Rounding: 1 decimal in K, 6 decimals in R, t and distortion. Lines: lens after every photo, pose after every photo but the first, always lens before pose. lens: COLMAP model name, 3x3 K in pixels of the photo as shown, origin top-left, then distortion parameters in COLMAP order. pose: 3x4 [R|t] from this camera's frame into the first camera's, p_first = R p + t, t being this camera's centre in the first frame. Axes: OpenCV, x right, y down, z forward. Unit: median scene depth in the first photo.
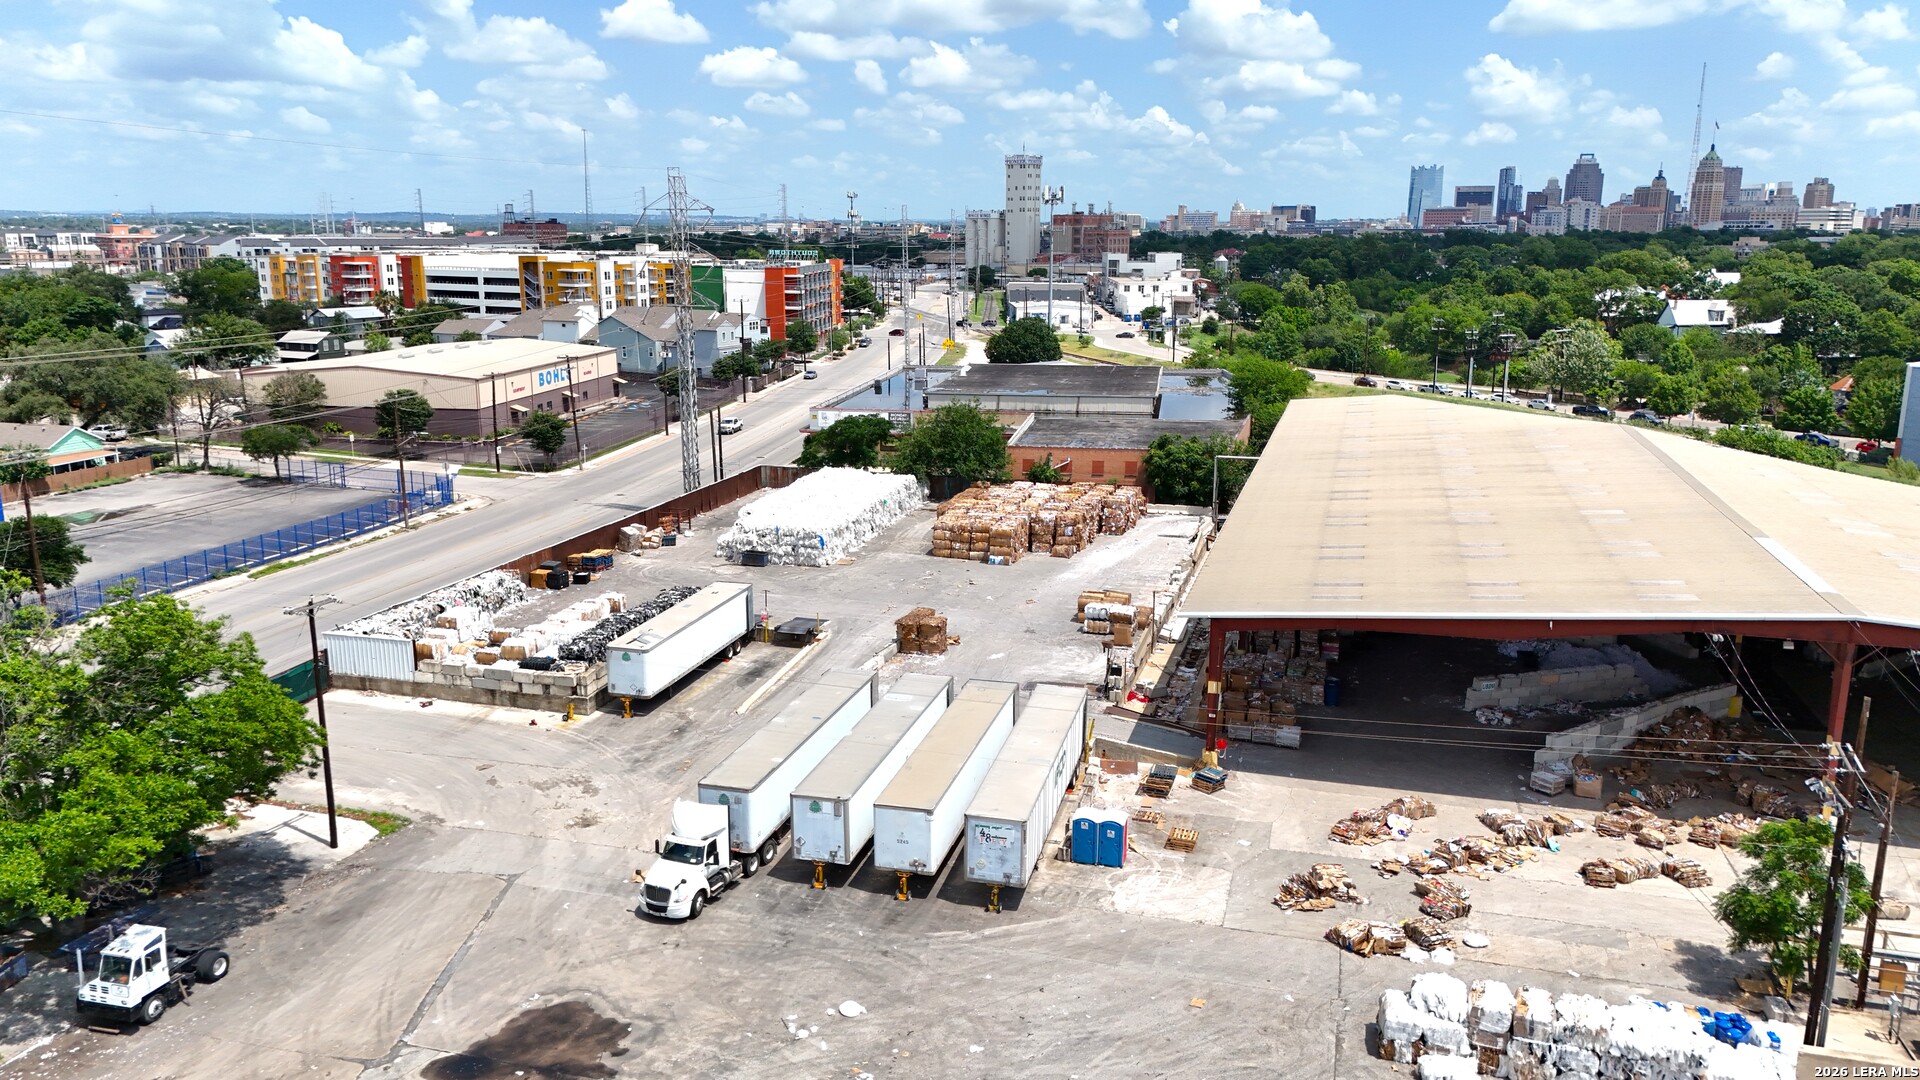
lens RADIAL K [[1407.0, 0, 960.0], [0, 1407.0, 540.0], [0, 0, 1]] dist [0.082431, -0.079876]
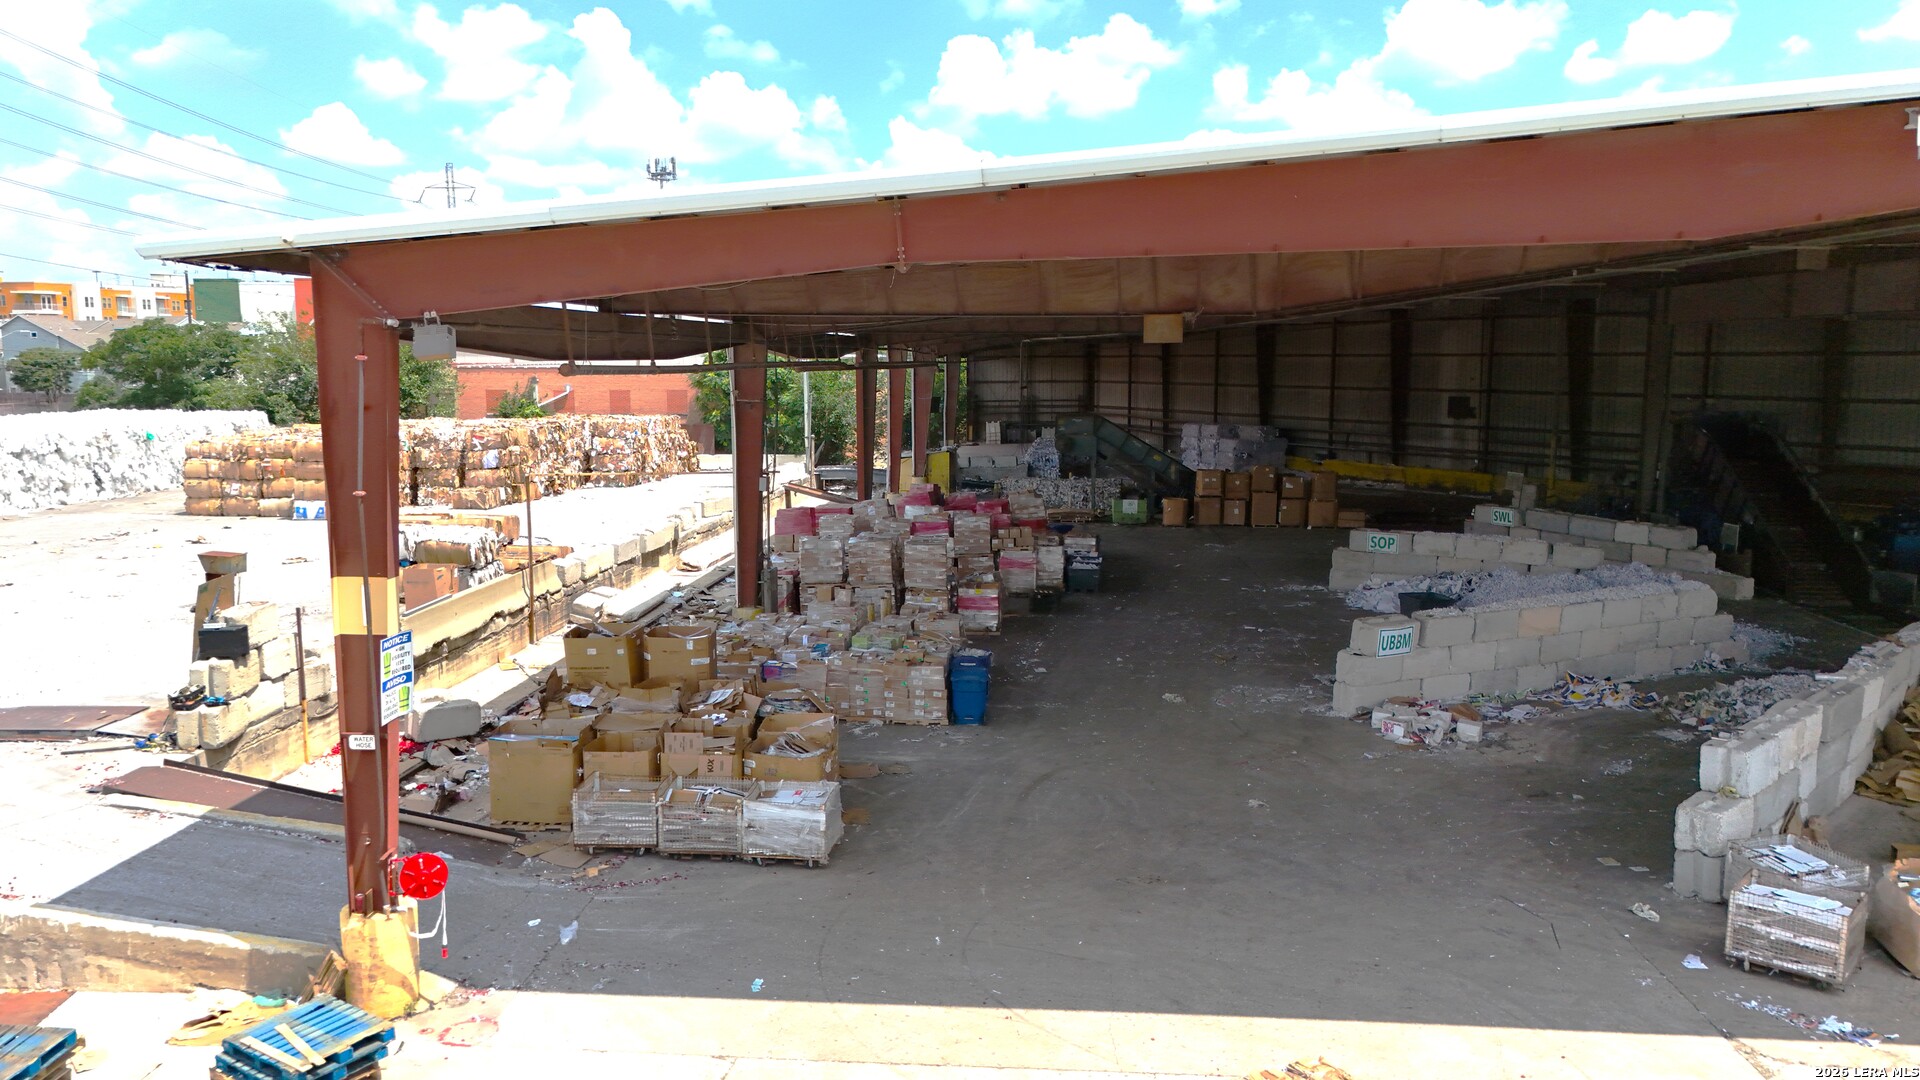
lens RADIAL K [[1407.0, 0, 960.0], [0, 1407.0, 540.0], [0, 0, 1]] dist [0.082431, -0.079876]
pose [[0.979402, -0.028496, 0.199900, 0.118599], [0.046106, 0.995399, -0.083999, 0.061638], [-0.196586, 0.091485, 0.976209, 0.408021]]
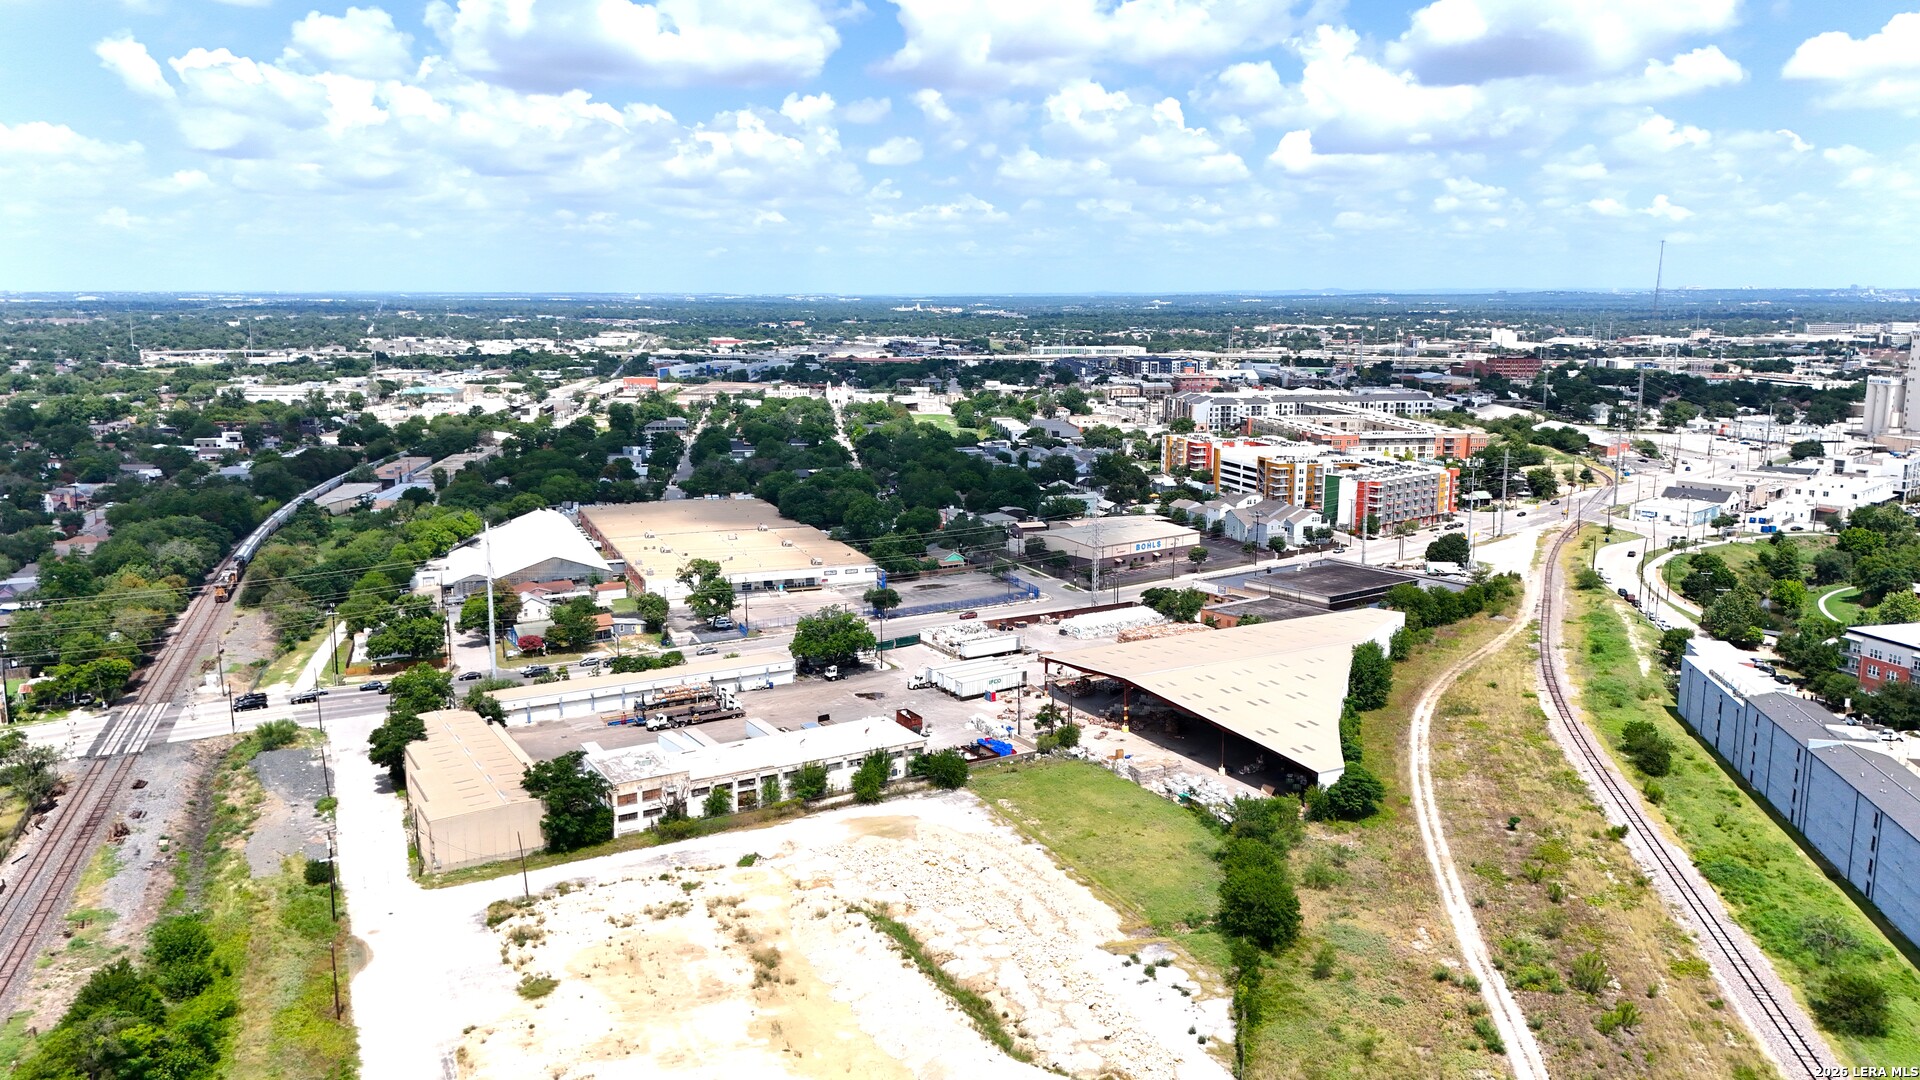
lens RADIAL K [[1405.0, 0, 953.2], [0, 1405.0, 547.5], [0, 0, 1]] dist [0.078315, -0.087664]
pose [[0.720813, 0.120774, -0.682526, 1.424144], [-0.150357, 0.988500, 0.016125, -0.149358], [0.676625, 0.091000, 0.730683, -1.147331]]
